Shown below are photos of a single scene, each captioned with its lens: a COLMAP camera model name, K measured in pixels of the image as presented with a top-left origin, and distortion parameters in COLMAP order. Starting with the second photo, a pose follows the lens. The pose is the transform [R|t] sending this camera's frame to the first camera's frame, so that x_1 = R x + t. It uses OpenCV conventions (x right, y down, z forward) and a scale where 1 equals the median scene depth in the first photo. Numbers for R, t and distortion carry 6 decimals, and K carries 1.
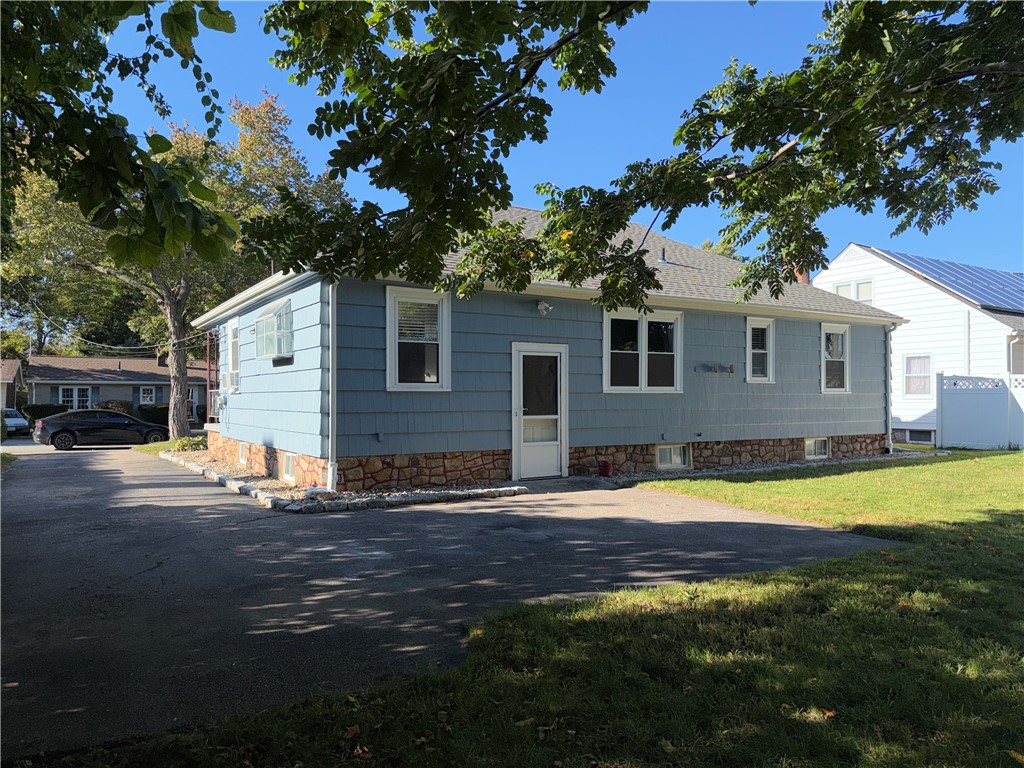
lens RADIAL K [[725.7, 0, 517.0], [0, 725.7, 386.4], [0, 0, 1]] dist [0.128549, -0.176636]
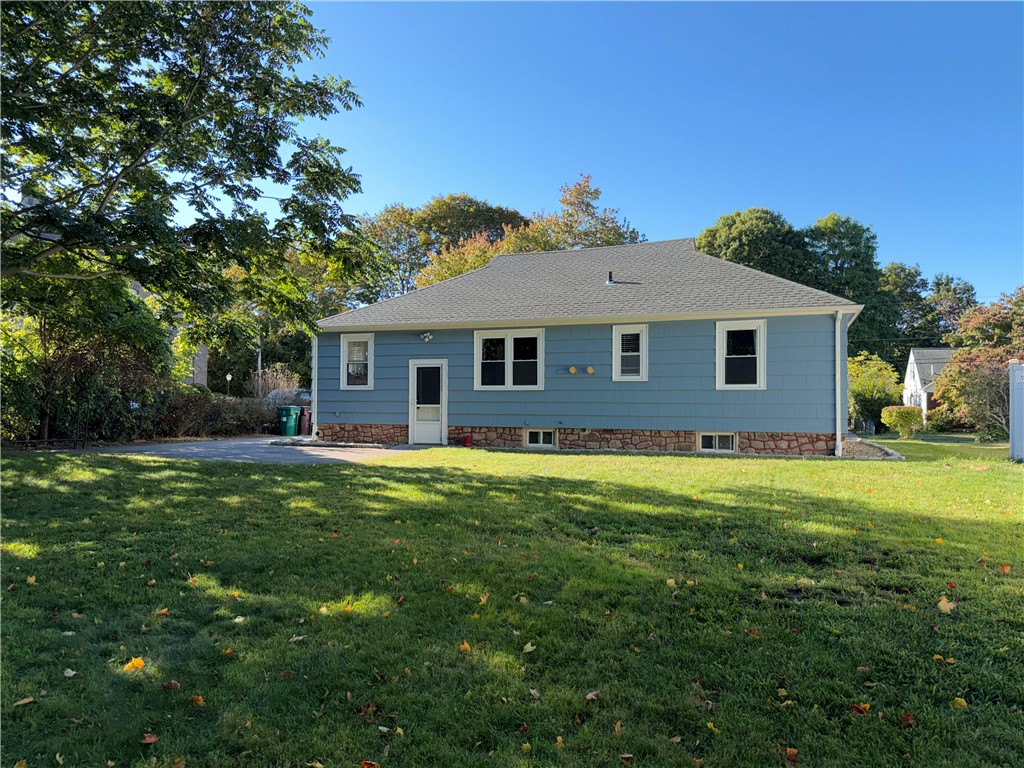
lens RADIAL K [[725.7, 0, 517.0], [0, 725.7, 386.4], [0, 0, 1]] dist [0.128549, -0.176636]
pose [[0.599483, -0.010098, -0.800323, 1.307863], [0.008773, 0.999943, -0.006045, 0.010804], [0.800339, -0.003397, 0.599538, 0.188365]]
